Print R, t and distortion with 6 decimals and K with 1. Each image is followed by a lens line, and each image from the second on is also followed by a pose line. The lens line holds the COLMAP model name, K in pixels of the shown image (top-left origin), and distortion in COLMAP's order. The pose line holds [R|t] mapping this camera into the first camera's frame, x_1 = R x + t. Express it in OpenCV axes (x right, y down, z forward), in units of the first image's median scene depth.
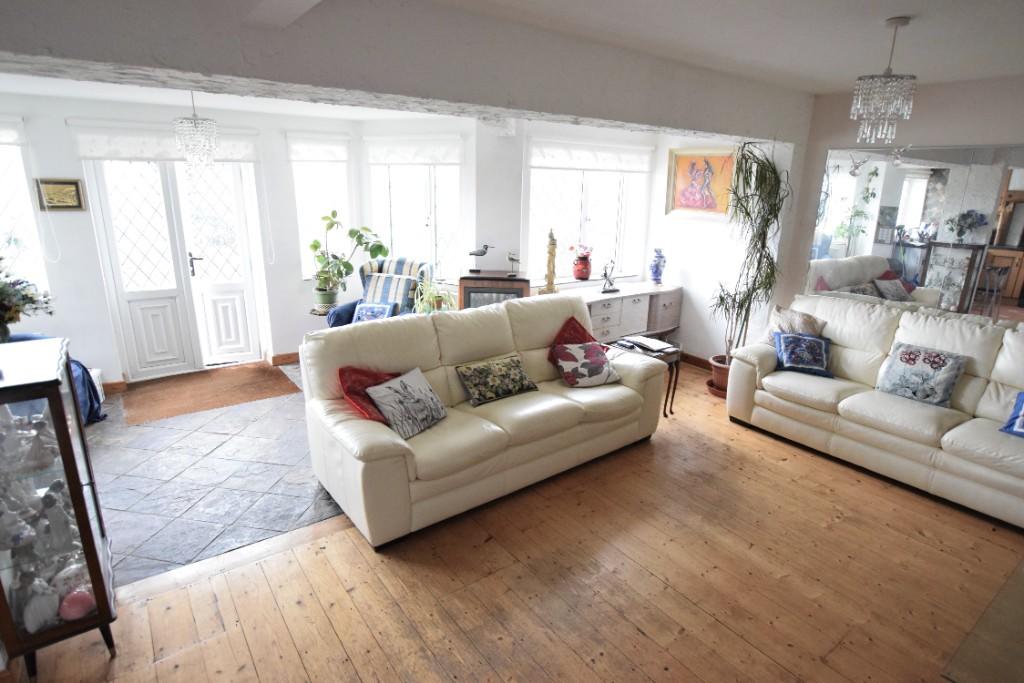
lens RADIAL K [[541.5, 0, 512.0], [0, 541.5, 341.5], [0, 0, 1]] dist [-0.018626, 0.000978]
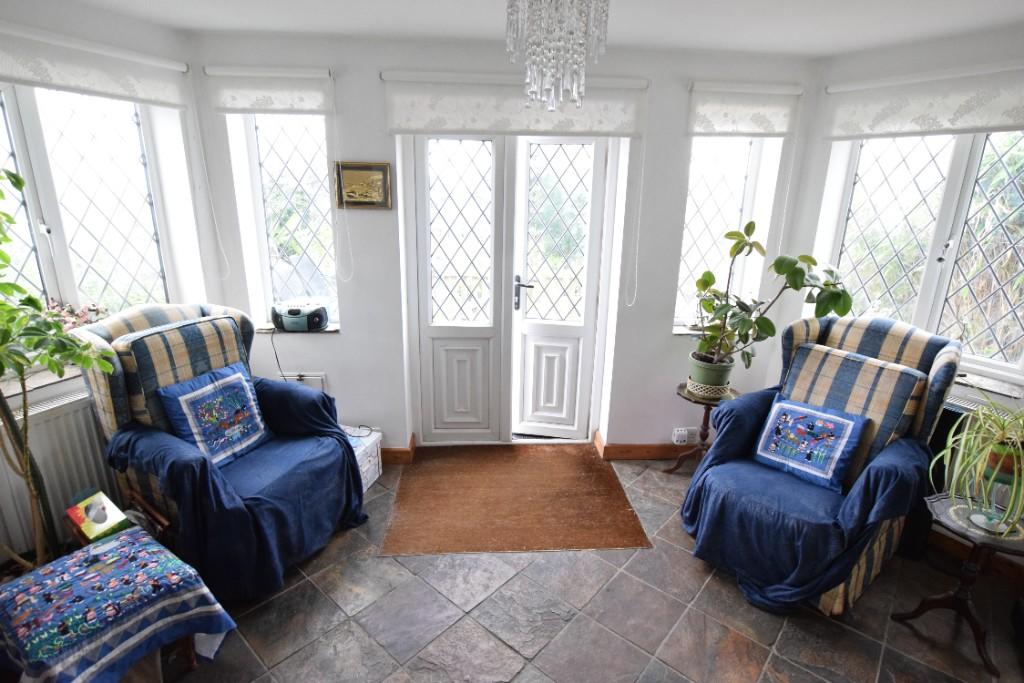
lens RADIAL K [[511.0, 0, 512.0], [0, 511.0, 341.5], [0, 0, 1]] dist [-0.031635, -0.000025]
pose [[0.841806, 0.149190, -0.518753, -0.255007], [-0.153727, 0.987509, 0.034540, -0.103976], [0.517426, 0.050671, 0.854226, 0.444201]]
